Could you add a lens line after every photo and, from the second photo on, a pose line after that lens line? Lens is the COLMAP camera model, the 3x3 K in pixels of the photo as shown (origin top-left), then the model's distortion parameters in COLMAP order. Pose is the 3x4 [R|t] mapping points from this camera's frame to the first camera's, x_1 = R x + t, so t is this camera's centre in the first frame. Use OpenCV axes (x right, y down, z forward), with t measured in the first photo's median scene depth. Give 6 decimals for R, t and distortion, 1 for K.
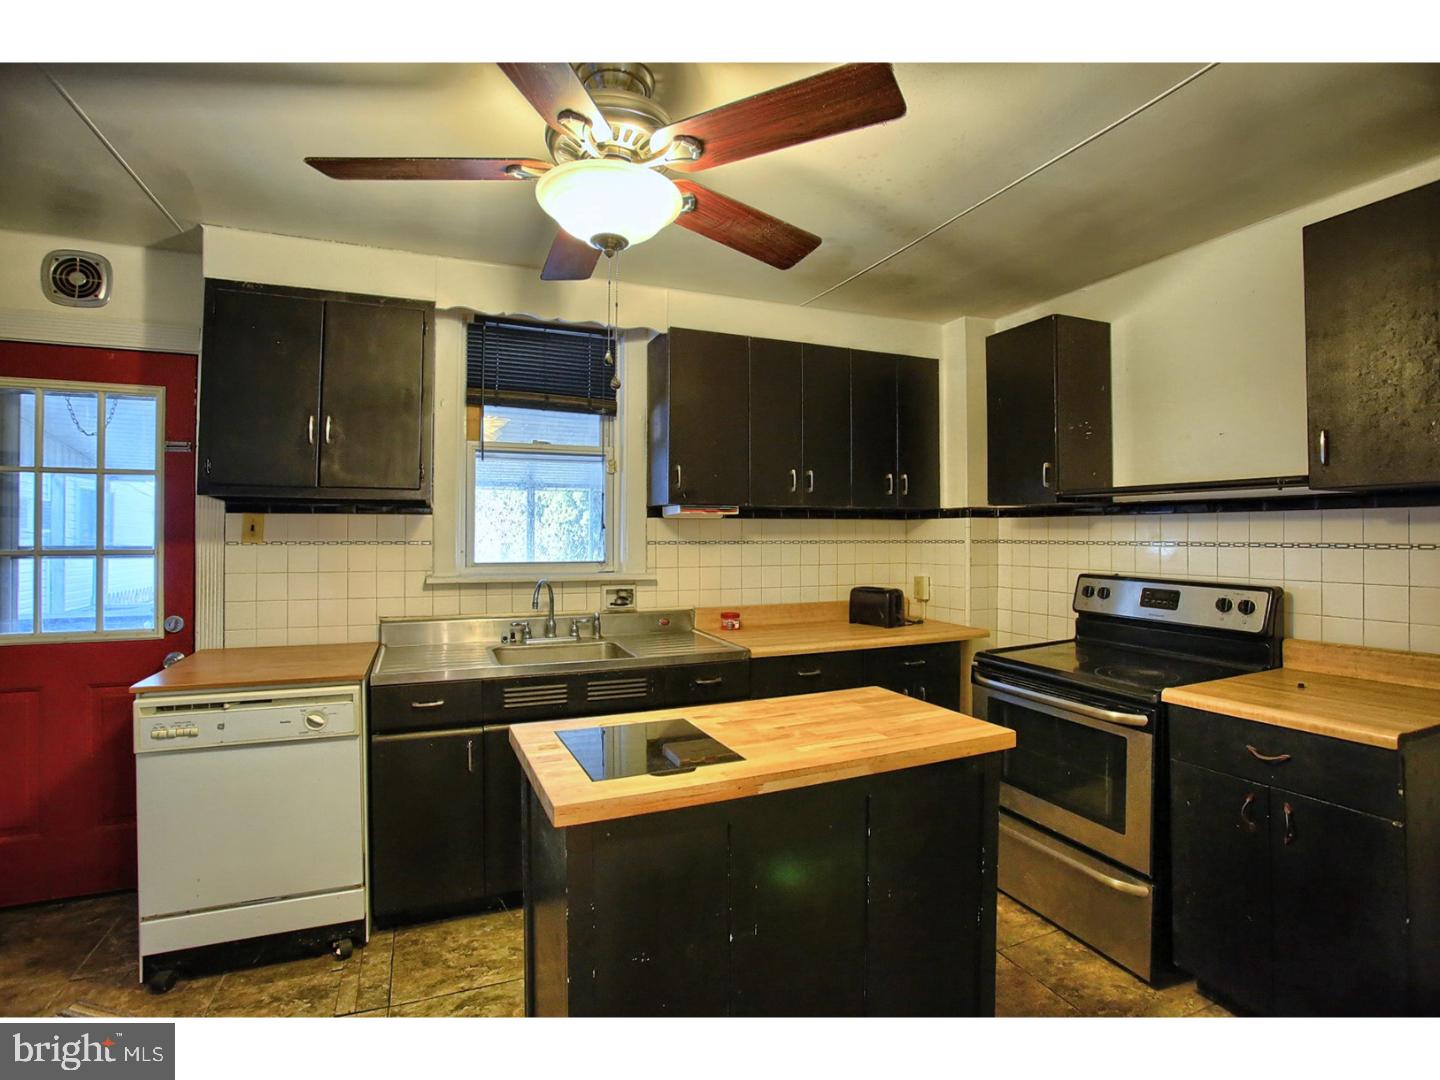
lens RADIAL K [[703.7, 0, 711.4], [0, 703.7, 532.8], [0, 0, 1]] dist [-0.076903, 0.030854]
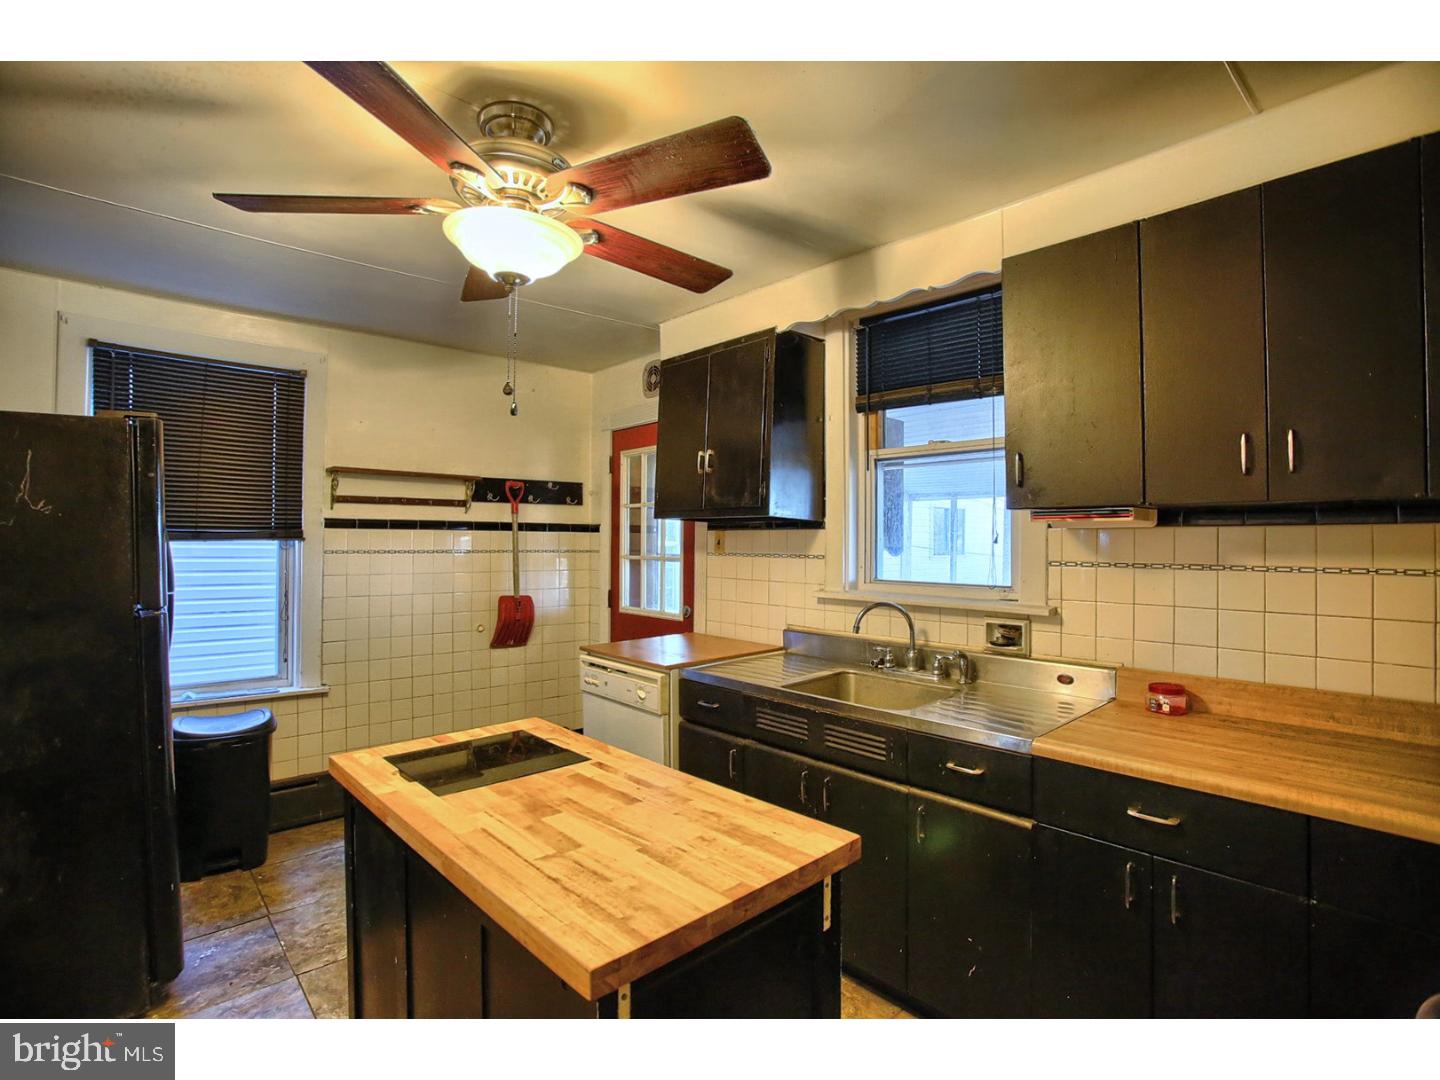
lens RADIAL K [[703.7, 0, 711.4], [0, 703.7, 532.8], [0, 0, 1]] dist [-0.076903, 0.030854]
pose [[0.344480, -0.013056, -0.938703, 0.504222], [-0.009207, 0.999808, -0.017284, -0.001690], [0.938748, 0.014597, 0.344294, 0.499752]]
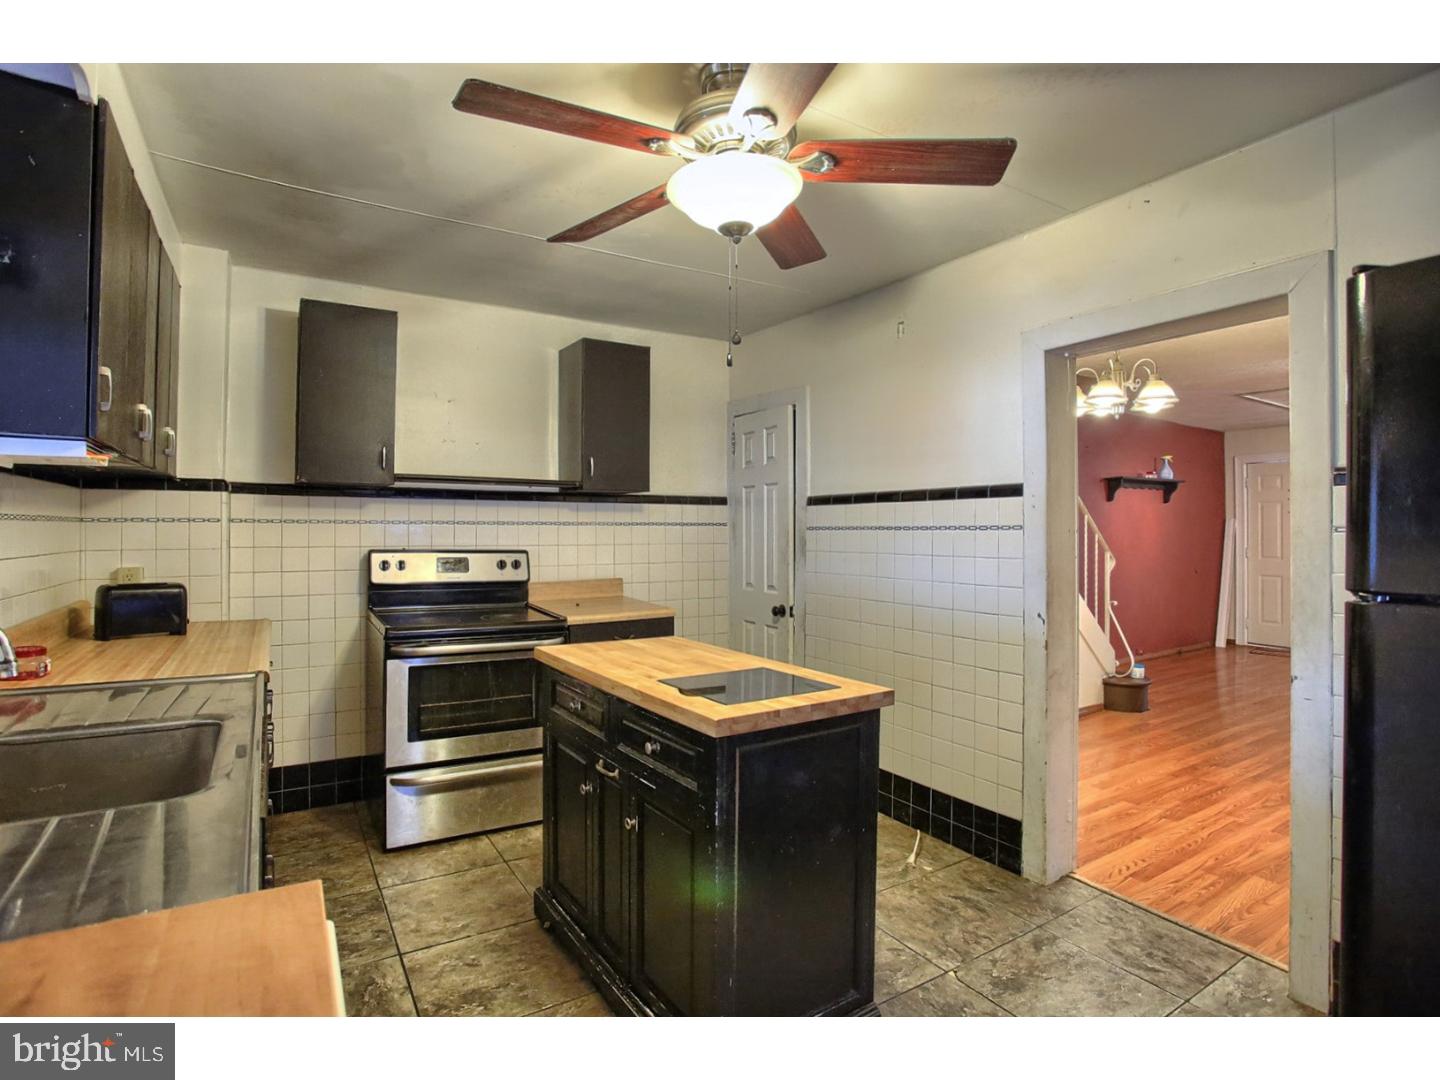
lens RADIAL K [[725.0, 0, 715.3], [0, 725.0, 525.5], [0, 0, 1]] dist [-0.071620, 0.034310]
pose [[-0.174433, 0.008879, 0.984629, -0.689784], [-0.004232, 0.999943, -0.009767, 0.030112], [-0.984660, -0.005870, -0.174385, 0.681930]]
